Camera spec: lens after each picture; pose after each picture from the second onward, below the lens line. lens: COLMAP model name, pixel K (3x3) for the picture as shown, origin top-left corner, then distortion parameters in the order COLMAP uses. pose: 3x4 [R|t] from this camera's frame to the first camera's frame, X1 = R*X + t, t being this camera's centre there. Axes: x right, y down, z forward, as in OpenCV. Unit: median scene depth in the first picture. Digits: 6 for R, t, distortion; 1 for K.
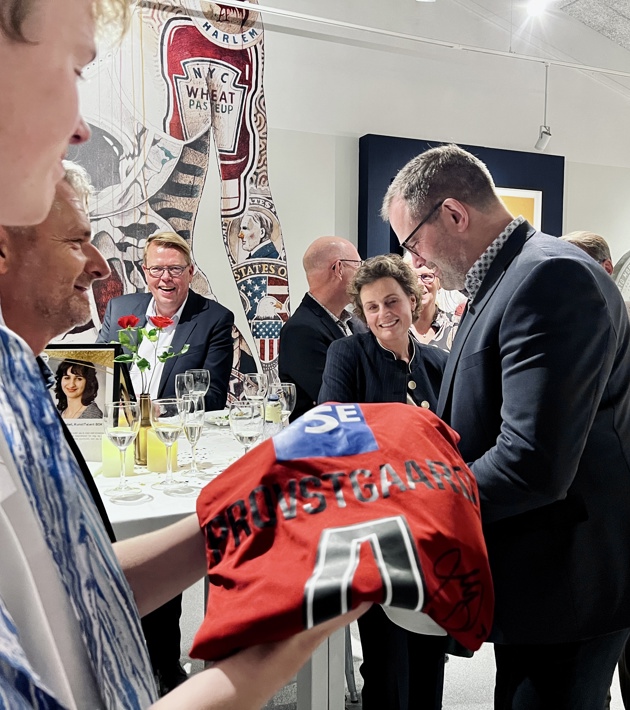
lens RADIAL K [[492.8, 0, 321.6], [0, 492.8, 337.7], [0, 0, 1]] dist [0.008897, -0.000633]
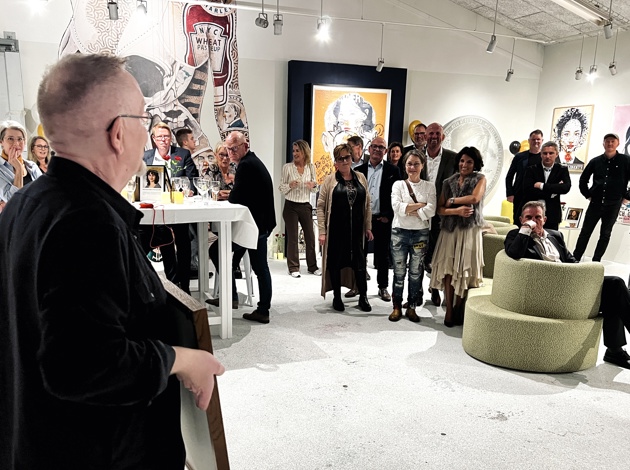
lens RADIAL K [[482.4, 0, 315.7], [0, 482.4, 234.8], [0, 0, 1]] dist [-0.005471, 0.005341]
pose [[0.996119, 0.025448, -0.084263, 0.371245], [-0.016010, 0.993709, 0.110842, 0.043314], [0.086554, -0.109063, 0.990259, -0.913095]]
